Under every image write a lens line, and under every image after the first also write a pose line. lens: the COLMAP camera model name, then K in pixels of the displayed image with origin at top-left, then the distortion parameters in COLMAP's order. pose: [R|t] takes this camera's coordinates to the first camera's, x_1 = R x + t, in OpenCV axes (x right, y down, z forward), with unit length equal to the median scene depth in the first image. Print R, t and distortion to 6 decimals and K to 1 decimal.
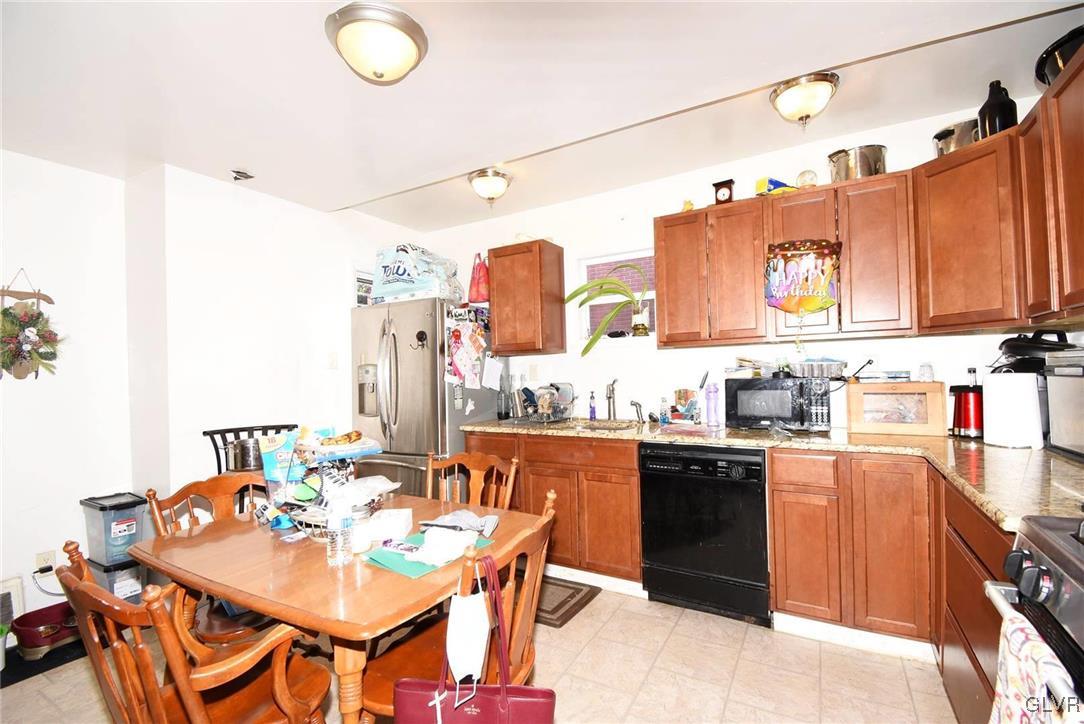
lens RADIAL K [[473.0, 0, 542.0], [0, 473.0, 362.0], [0, 0, 1]] dist [-0.002254, -0.000196]
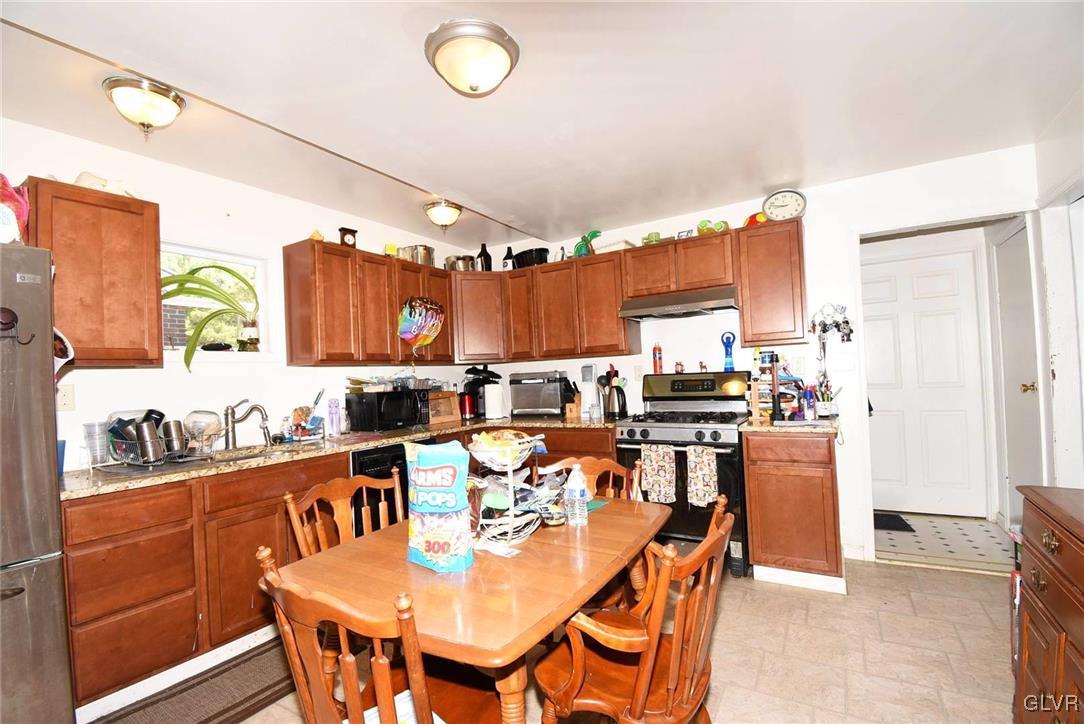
lens RADIAL K [[473.0, 0, 542.0], [0, 473.0, 362.0], [0, 0, 1]] dist [-0.002254, -0.000196]
pose [[0.043811, 0.049152, 0.997830, -0.752705], [0.019981, 0.998546, -0.050064, 0.023907], [-0.998840, 0.022130, 0.042765, 0.456143]]
